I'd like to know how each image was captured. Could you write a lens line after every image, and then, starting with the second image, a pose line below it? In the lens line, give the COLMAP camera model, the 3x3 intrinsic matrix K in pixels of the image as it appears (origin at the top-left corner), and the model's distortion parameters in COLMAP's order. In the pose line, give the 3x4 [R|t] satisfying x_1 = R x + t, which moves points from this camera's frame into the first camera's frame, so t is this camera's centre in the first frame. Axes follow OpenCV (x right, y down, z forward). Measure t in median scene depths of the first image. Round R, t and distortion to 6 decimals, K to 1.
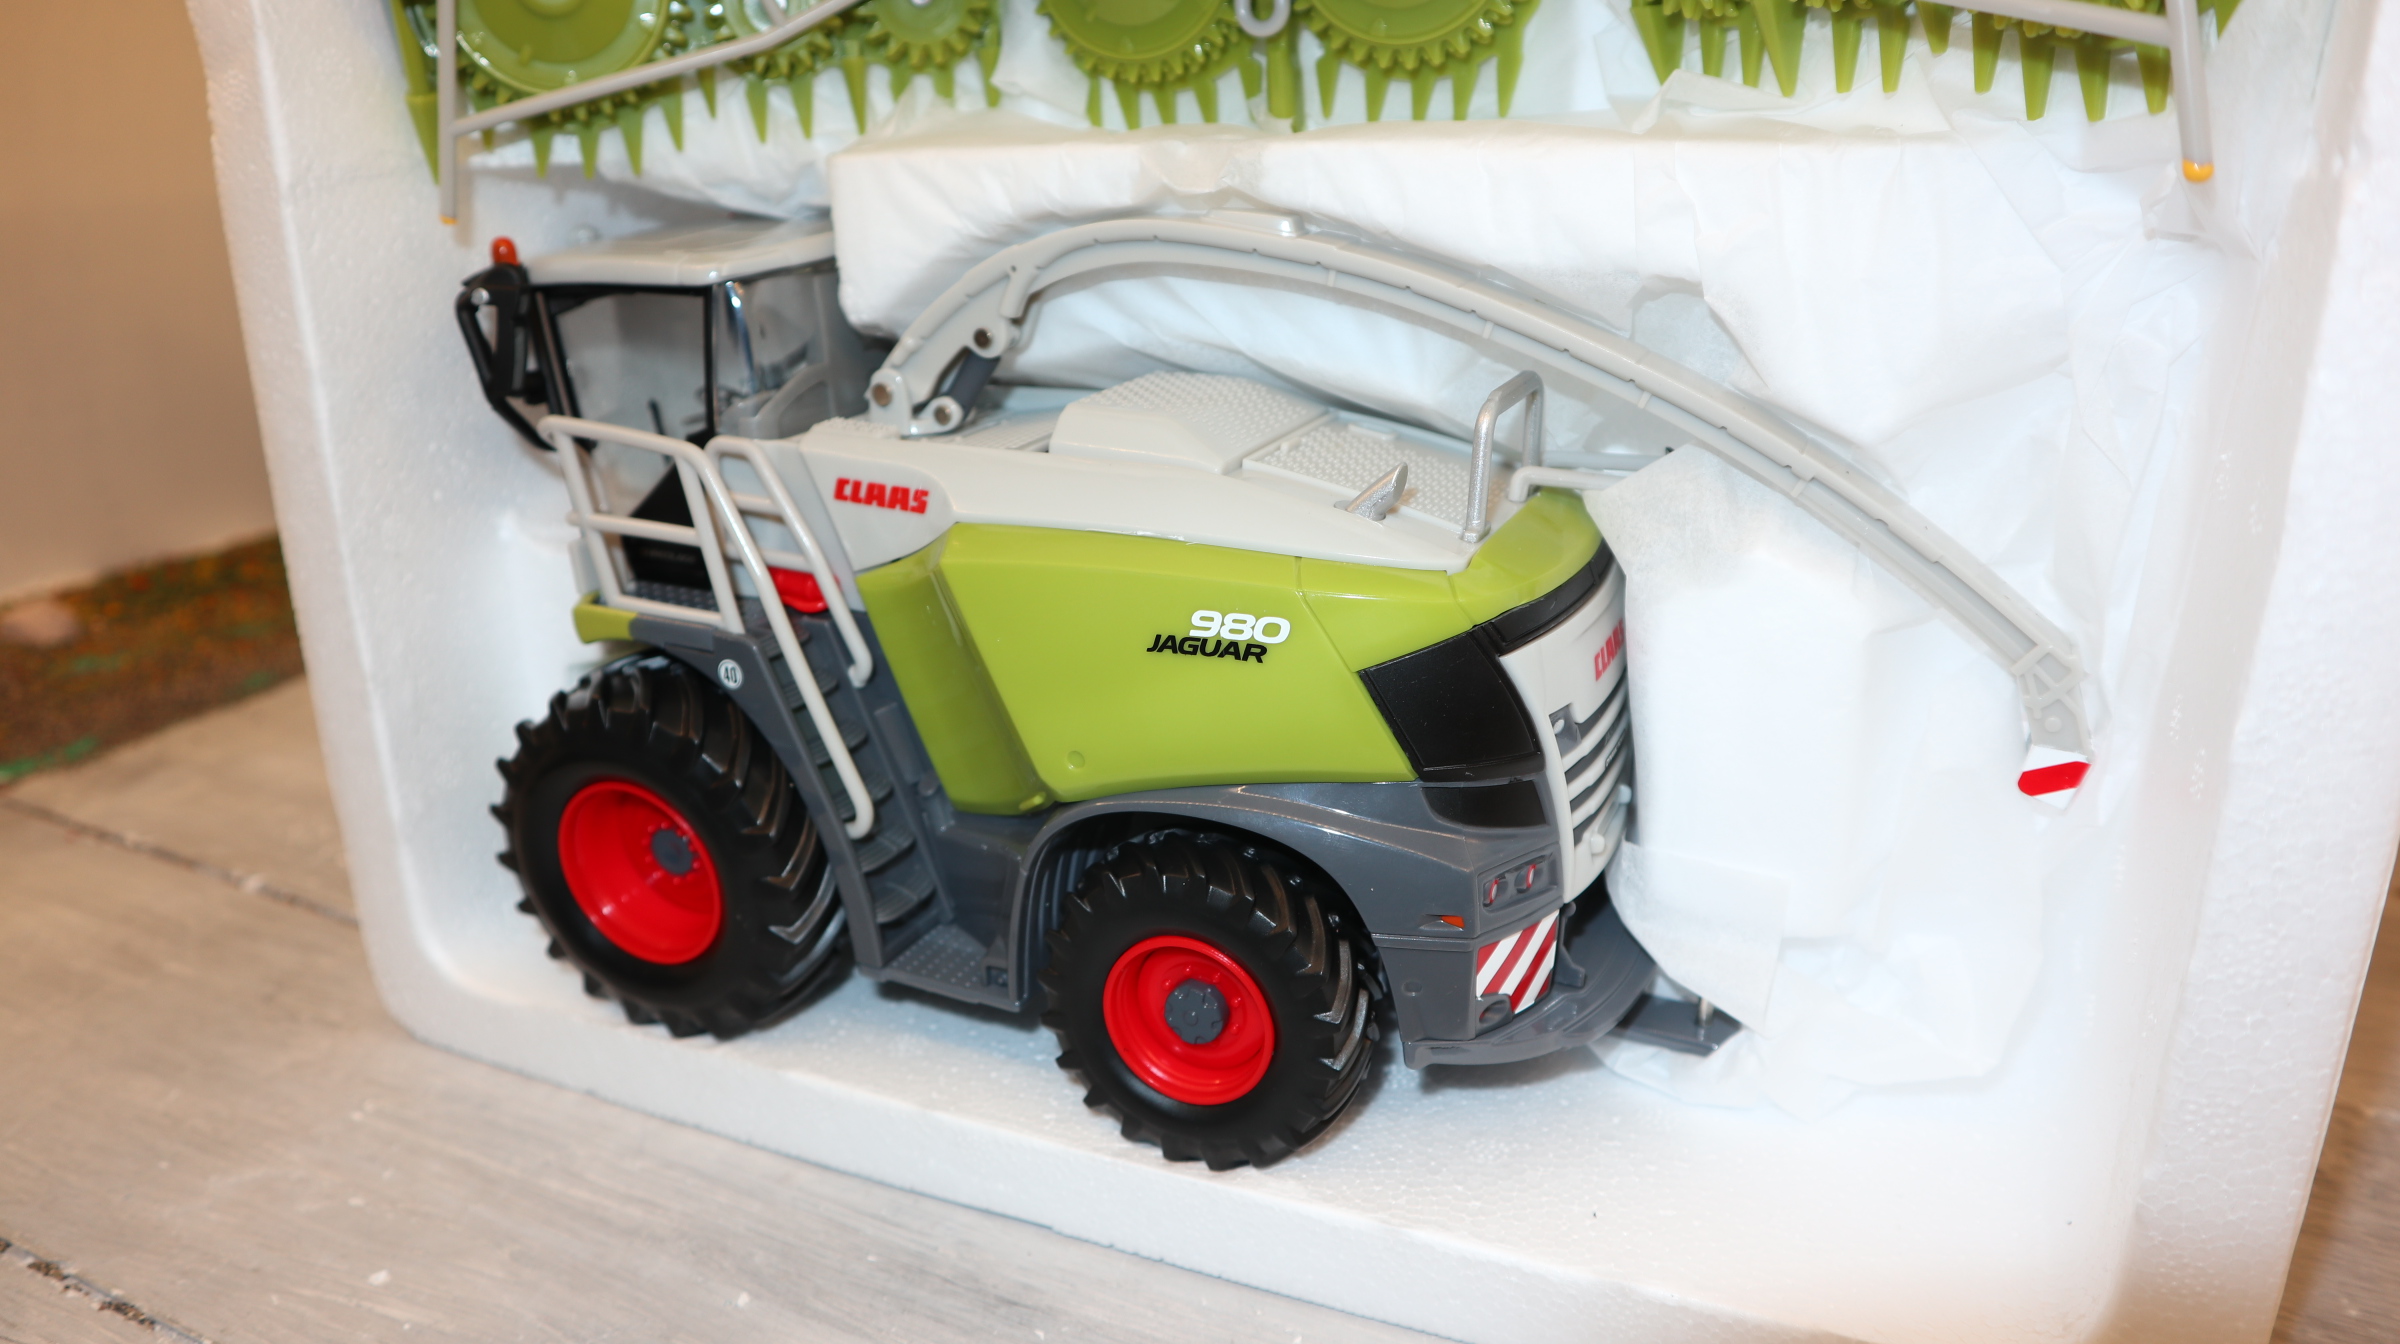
lens RADIAL K [[1674.8, 0, 1177.9], [0, 1674.8, 668.7], [0, 0, 1]] dist [-0.117144, 0.078312]
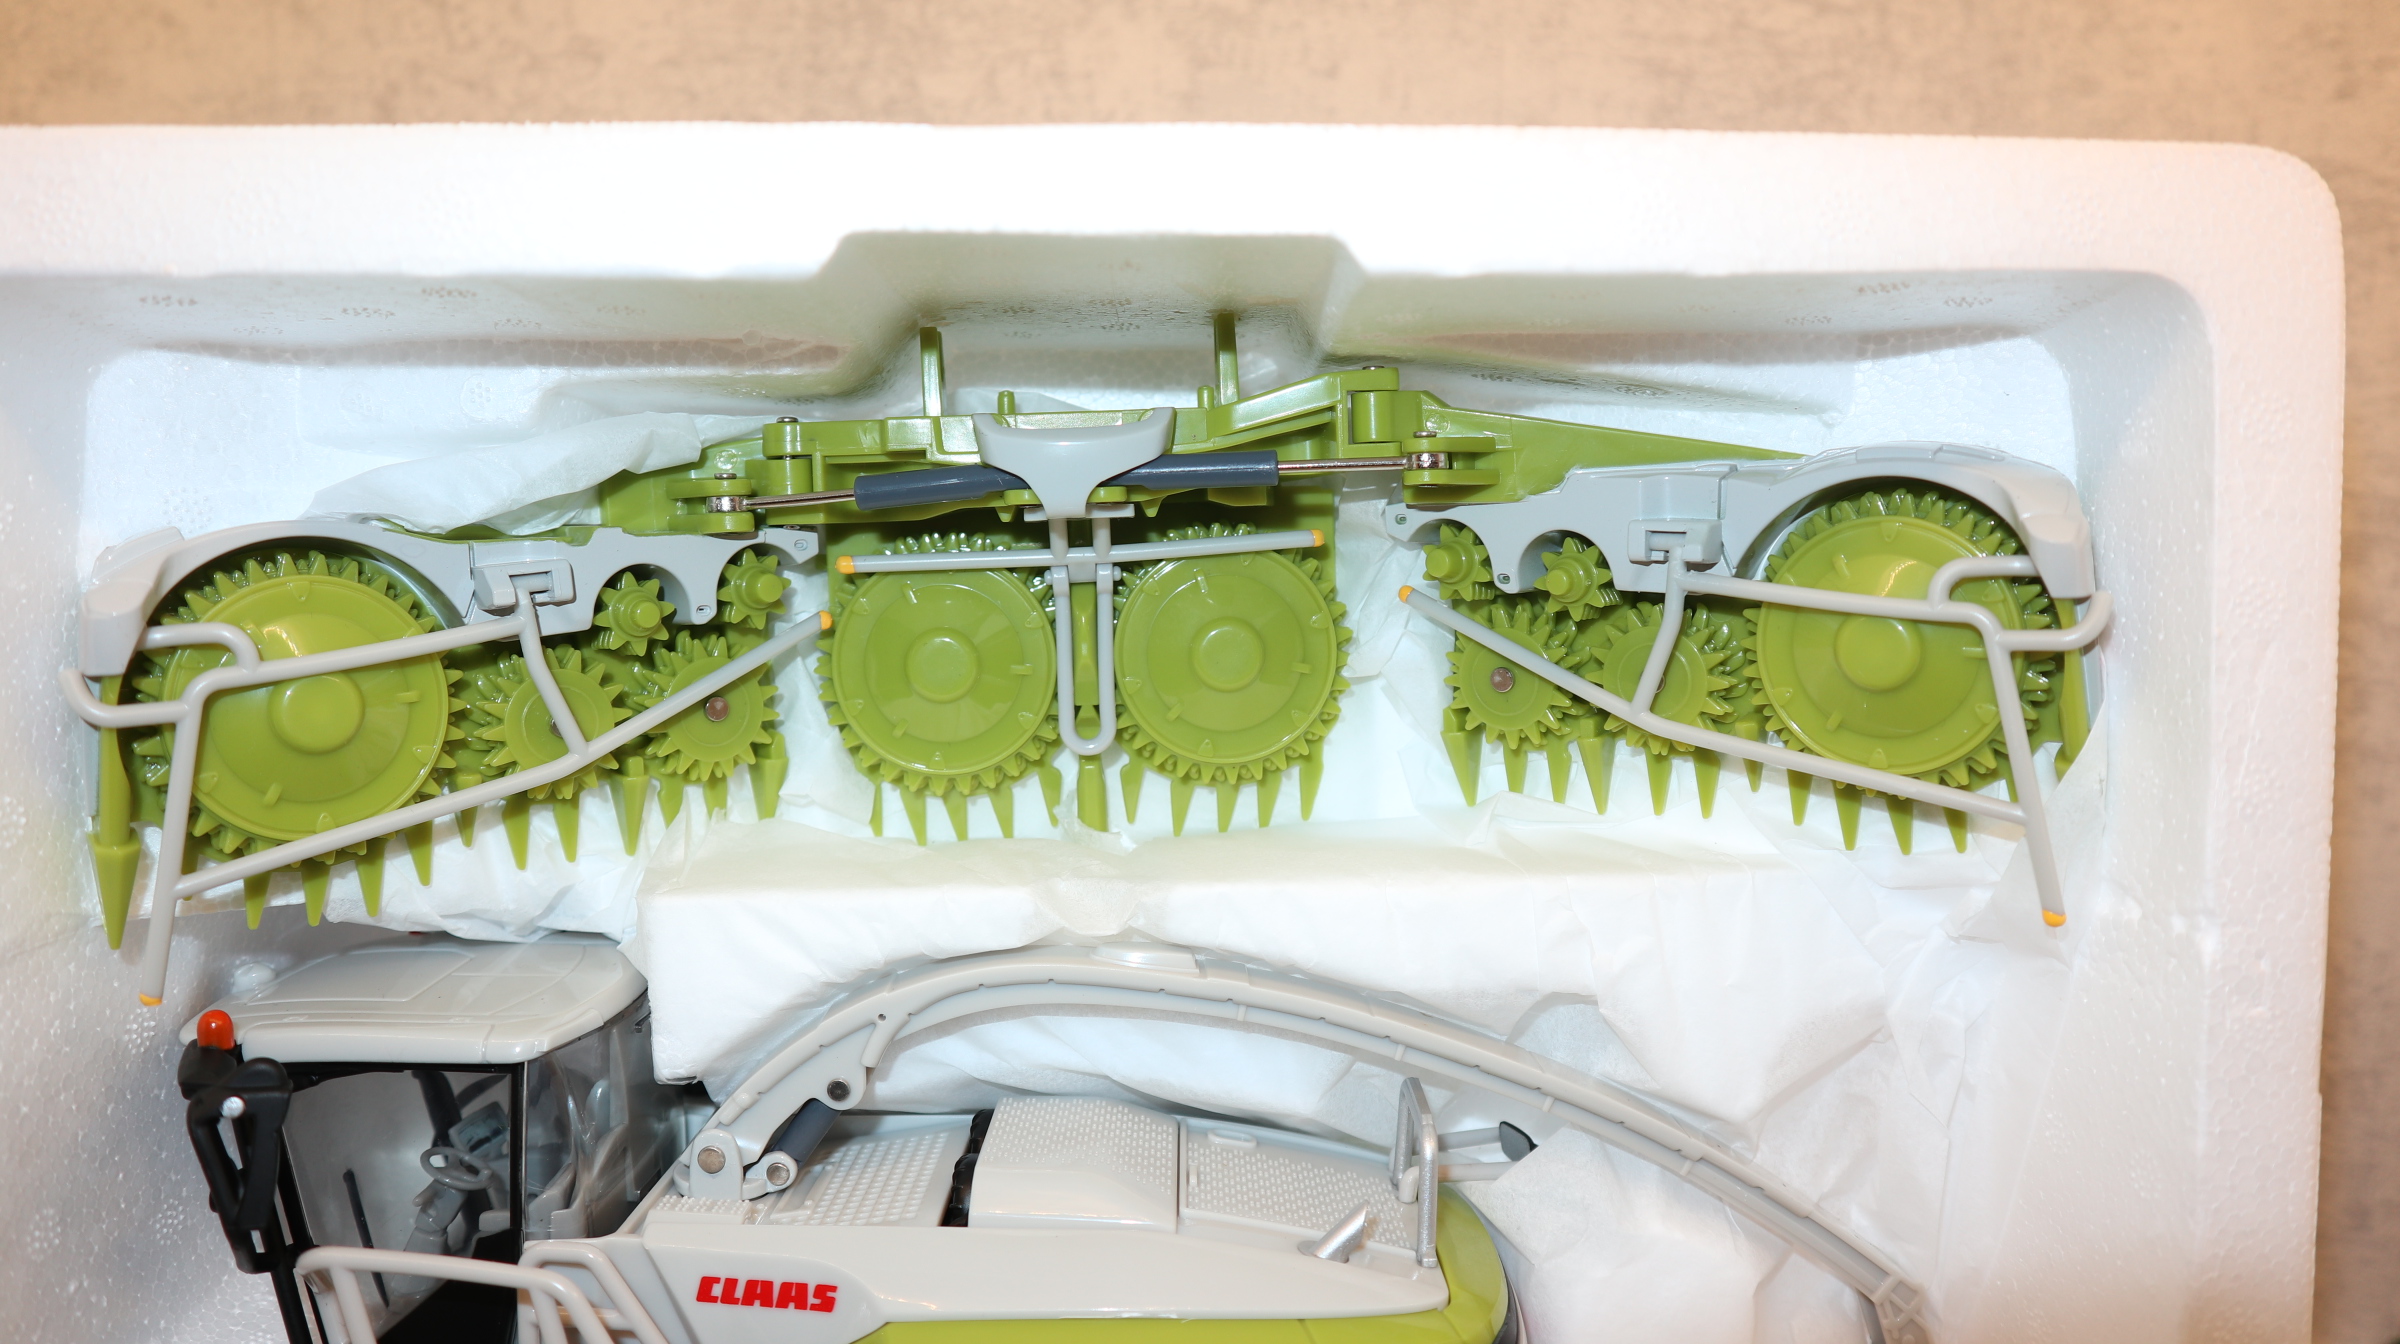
lens RADIAL K [[1674.8, 0, 1177.9], [0, 1674.8, 668.7], [0, 0, 1]] dist [-0.117144, 0.078312]
pose [[0.901174, -0.015937, 0.433165, -0.349952], [0.135351, 0.959701, -0.246280, -0.177041], [-0.411784, 0.280571, 0.867014, 0.074387]]
